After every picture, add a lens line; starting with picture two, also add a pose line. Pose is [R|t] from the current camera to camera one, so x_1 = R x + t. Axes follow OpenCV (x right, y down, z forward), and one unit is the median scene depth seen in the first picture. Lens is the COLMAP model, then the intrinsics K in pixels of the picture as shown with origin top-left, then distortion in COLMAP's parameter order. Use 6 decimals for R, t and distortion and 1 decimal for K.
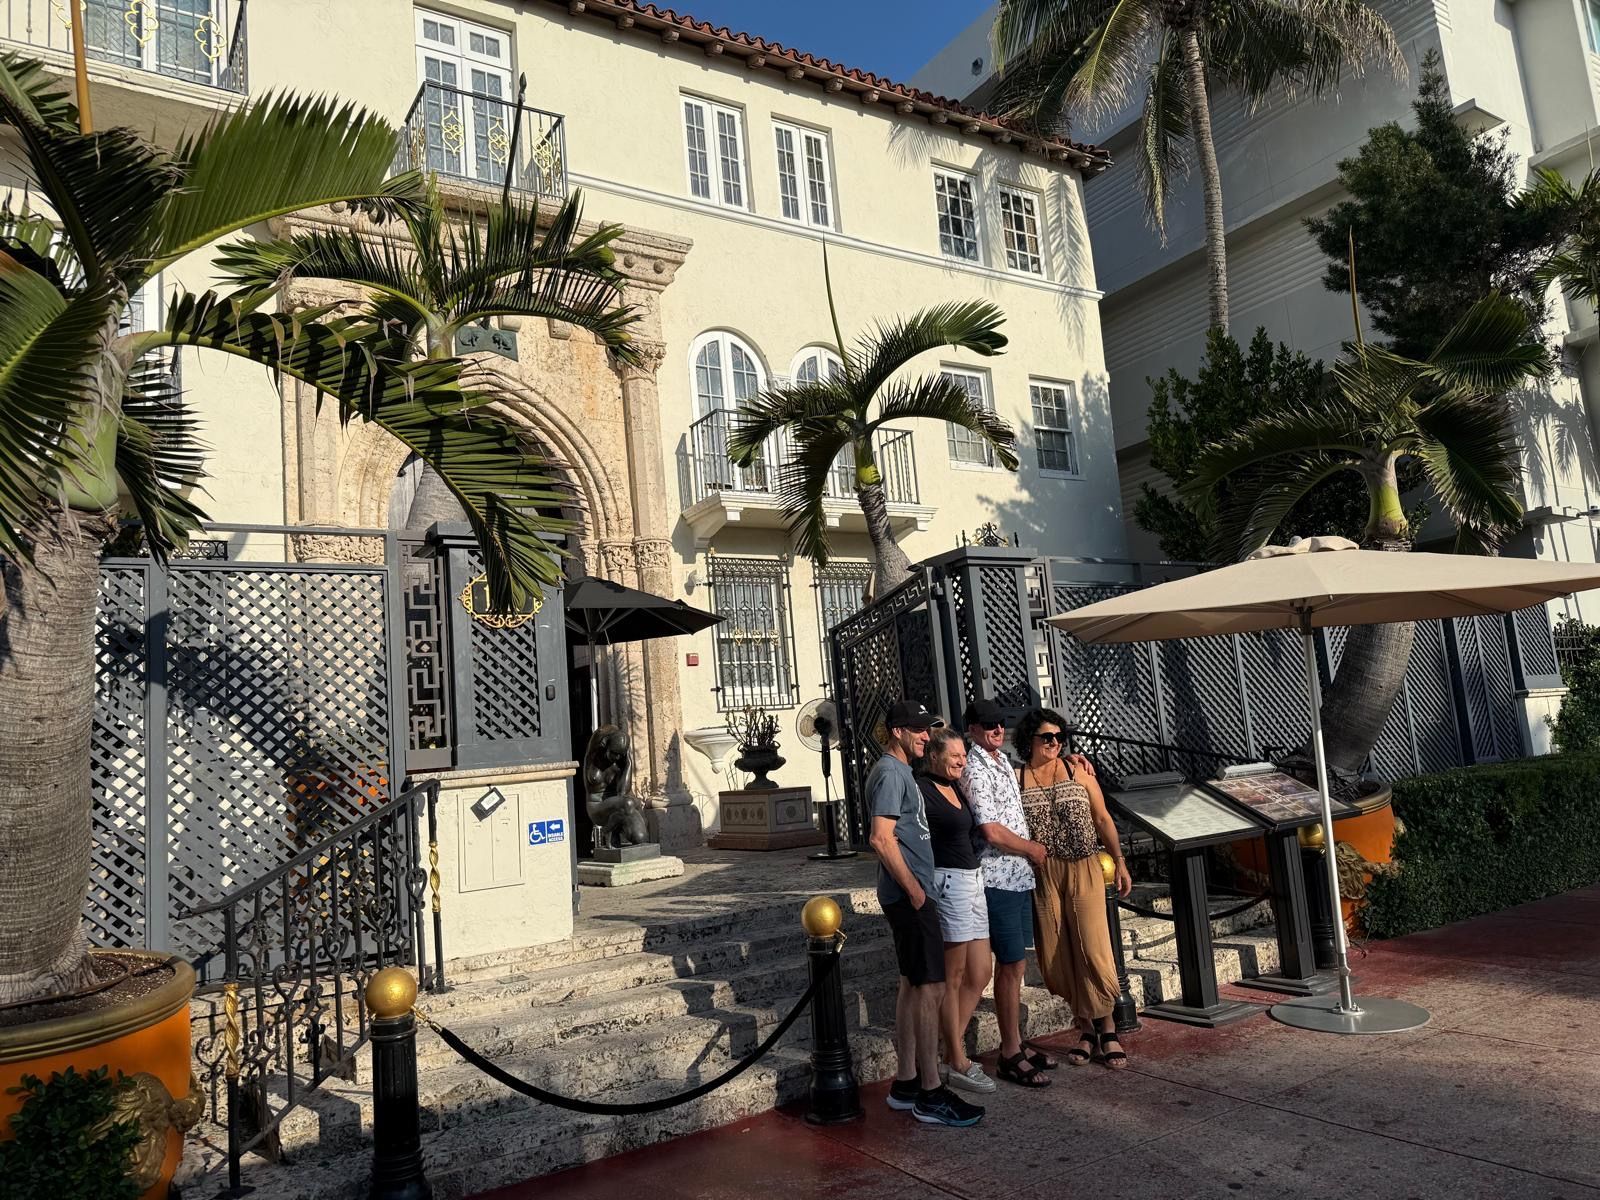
lens RADIAL K [[1125.5, 0, 800.0], [0, 1125.5, 600.0], [0, 0, 1]] dist [0.053314, -0.067949]
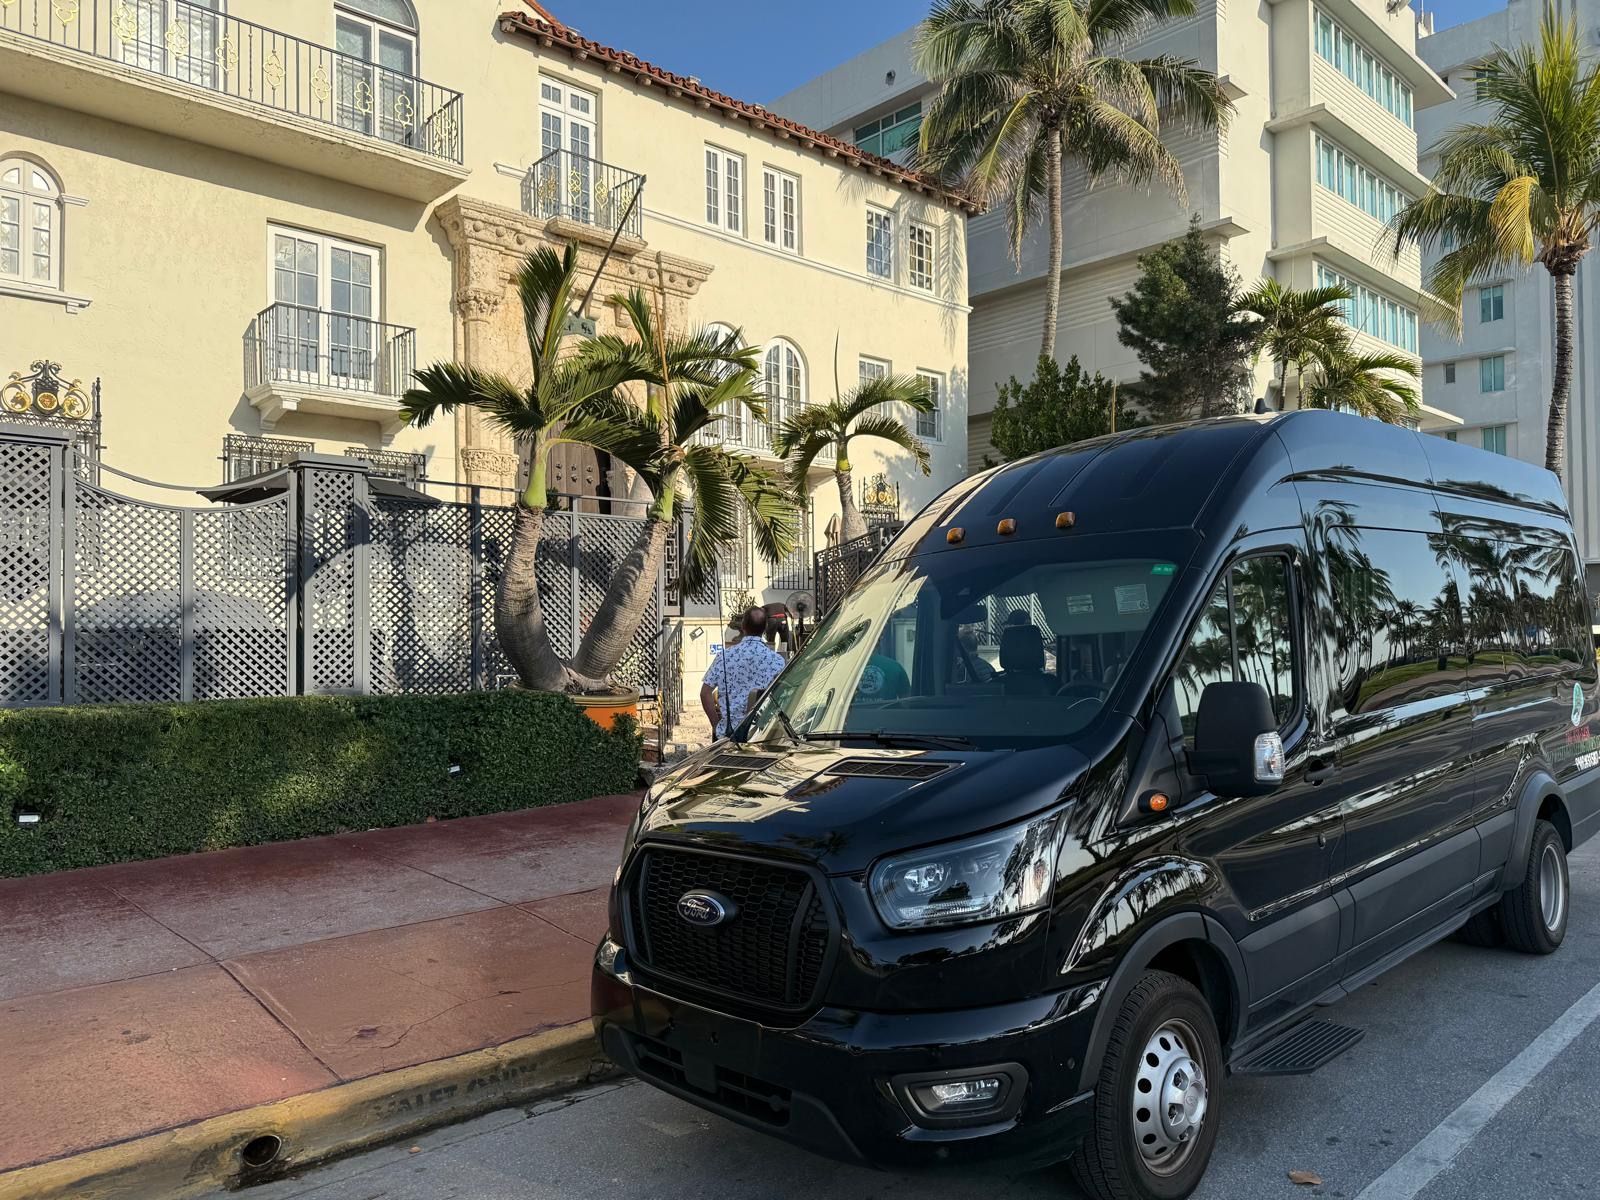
lens RADIAL K [[1115.1, 0, 773.8], [0, 1115.1, 616.7], [0, 0, 1]] dist [0.050873, -0.136458]
pose [[0.984798, 0.084877, 0.151555, -0.165645], [-0.104074, 0.986861, 0.123586, -0.047758], [-0.139074, -0.137480, 0.980692, -0.407689]]
